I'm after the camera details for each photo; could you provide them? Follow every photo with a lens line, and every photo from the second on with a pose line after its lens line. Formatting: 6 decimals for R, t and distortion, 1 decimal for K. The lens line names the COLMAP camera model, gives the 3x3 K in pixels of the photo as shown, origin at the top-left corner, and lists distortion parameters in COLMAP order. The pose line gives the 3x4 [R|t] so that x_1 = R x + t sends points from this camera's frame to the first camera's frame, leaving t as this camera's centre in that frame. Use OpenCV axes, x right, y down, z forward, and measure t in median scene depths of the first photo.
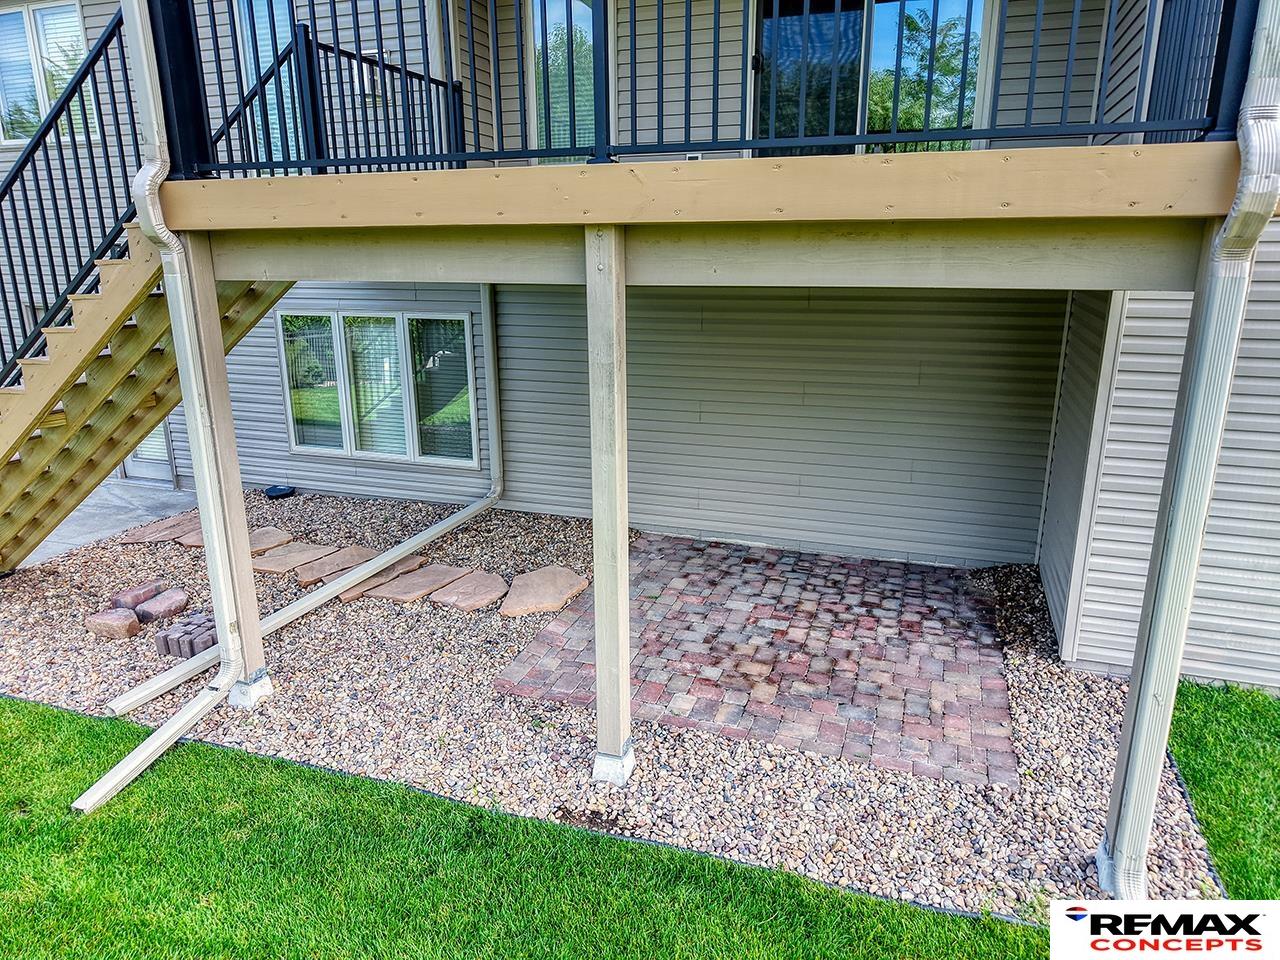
lens RADIAL K [[857.5, 0, 630.9], [0, 857.5, 485.2], [0, 0, 1]] dist [0.029157, -0.031990]
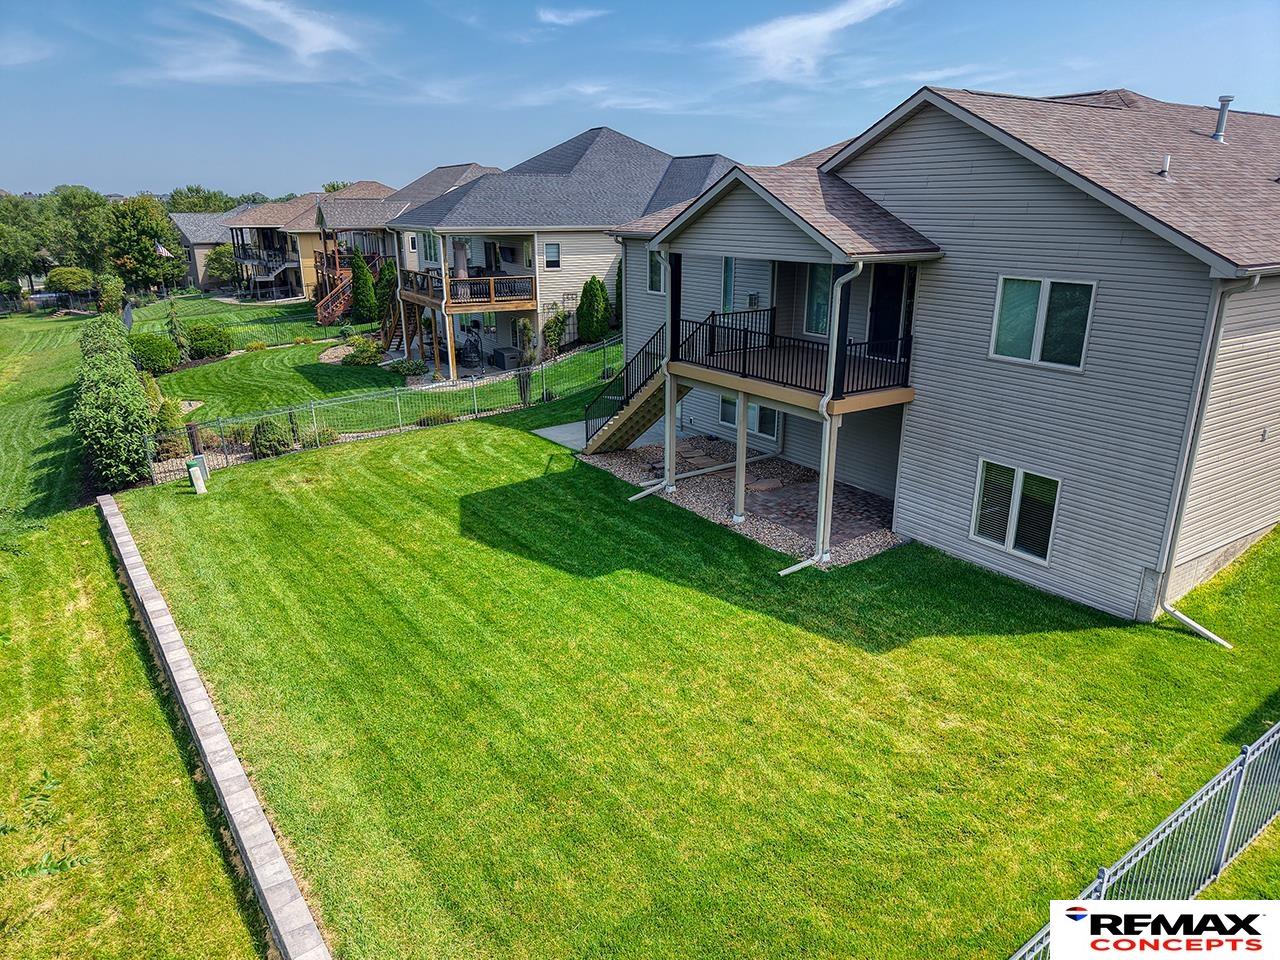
lens RADIAL K [[857.5, 0, 634.1], [0, 857.5, 480.8], [0, 0, 1]] dist [0.029157, -0.031990]
pose [[0.804151, 0.183439, -0.565413, 1.225472], [-0.158912, 0.982914, 0.092879, -0.094176], [0.572790, 0.015162, 0.819562, -1.718184]]
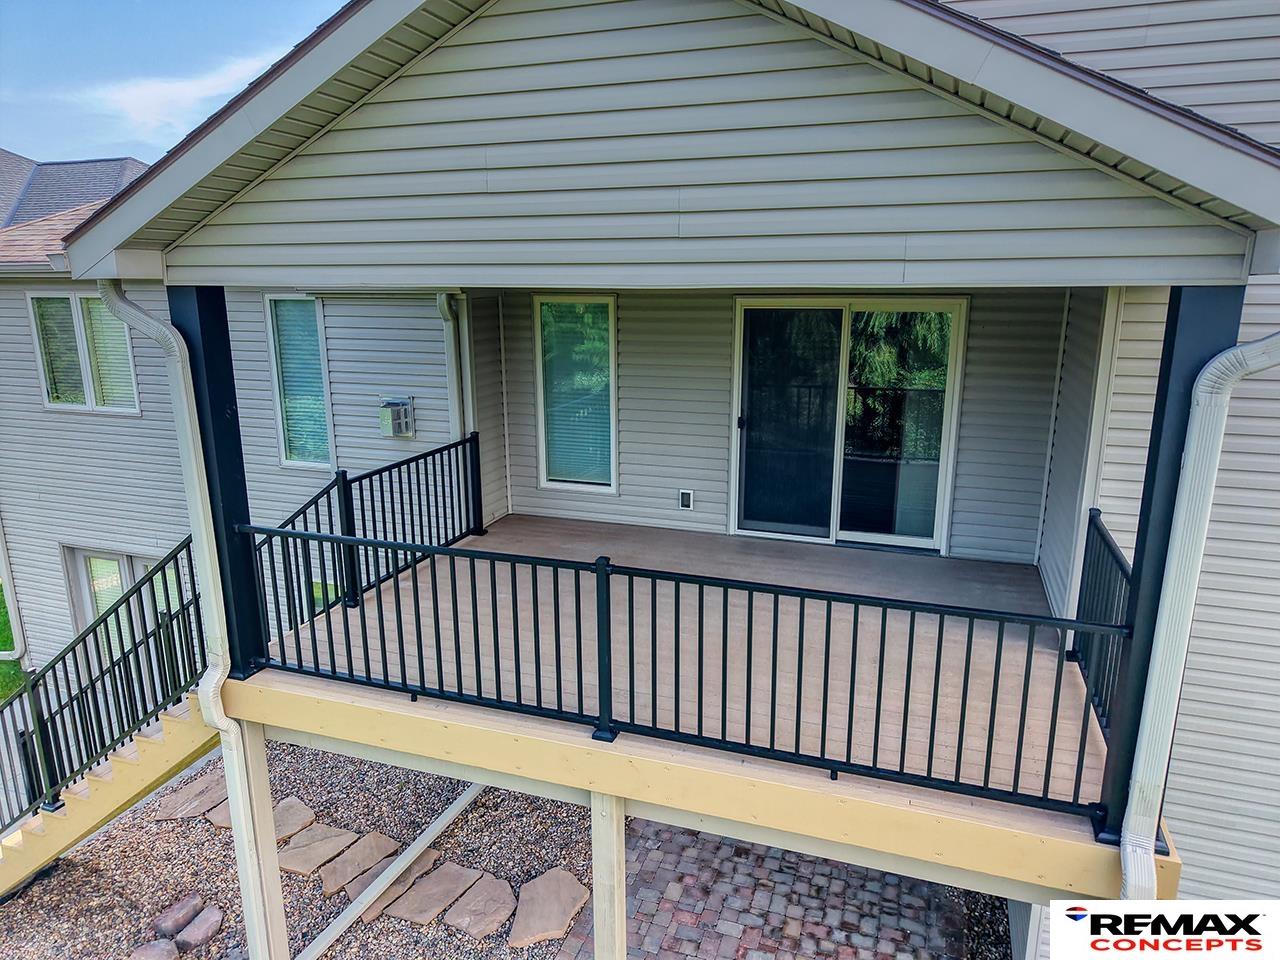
lens RADIAL K [[857.5, 0, 634.9], [0, 857.5, 479.7], [0, 0, 1]] dist [0.029157, -0.031990]
pose [[0.999987, 0.000011, 0.005016, 0.000894], [0.000174, 0.999322, -0.036821, -0.387607], [-0.005013, 0.036822, 0.999309, -0.111805]]
